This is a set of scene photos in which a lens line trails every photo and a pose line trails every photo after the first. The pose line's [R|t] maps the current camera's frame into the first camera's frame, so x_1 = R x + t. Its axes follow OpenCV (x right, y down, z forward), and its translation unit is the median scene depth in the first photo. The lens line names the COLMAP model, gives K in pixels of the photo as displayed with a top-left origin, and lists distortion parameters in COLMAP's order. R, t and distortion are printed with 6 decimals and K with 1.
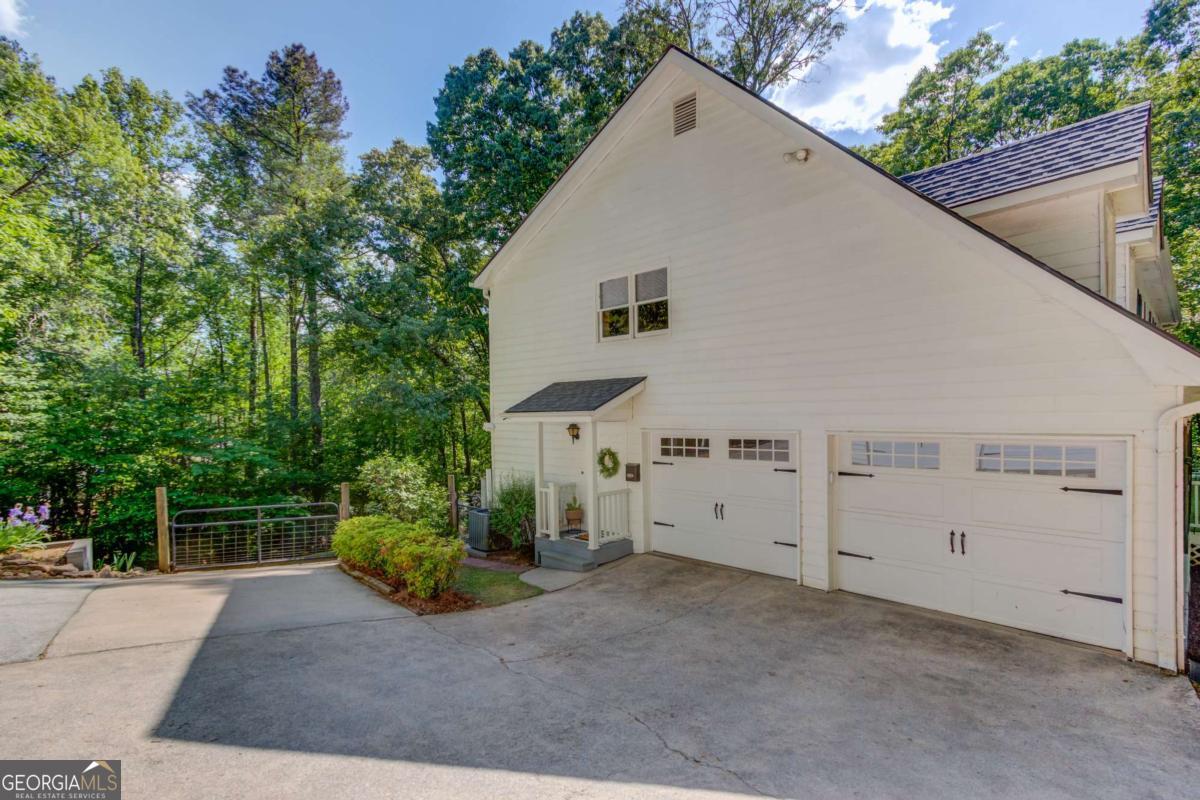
lens RADIAL K [[534.8, 0, 567.3], [0, 534.8, 429.0], [0, 0, 1]] dist [0.001475, 0.014426]
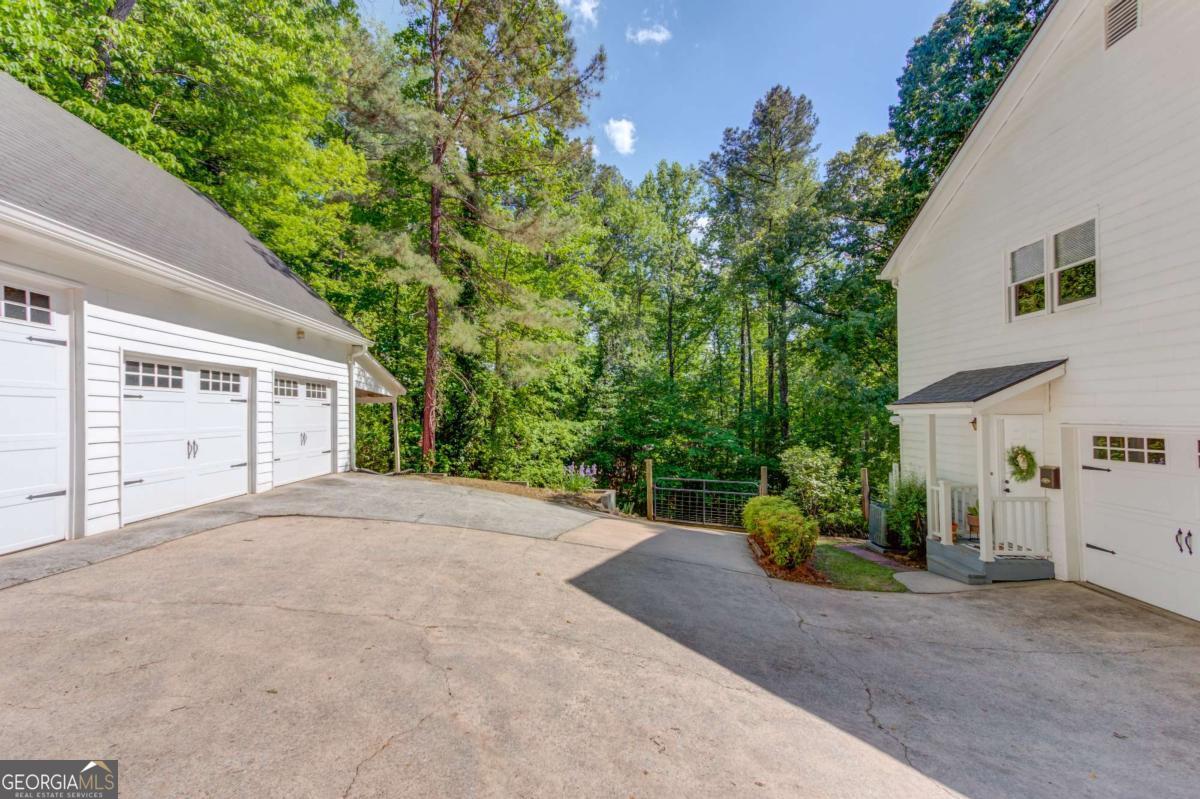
lens RADIAL K [[544.9, 0, 600.8], [0, 544.9, 396.5], [0, 0, 1]] dist [0.028318, 0.001063]
pose [[0.666861, -0.018581, -0.744950, 0.278924], [-0.019921, 0.998887, -0.042748, 0.007724], [0.744916, 0.043348, 0.665749, -0.069917]]
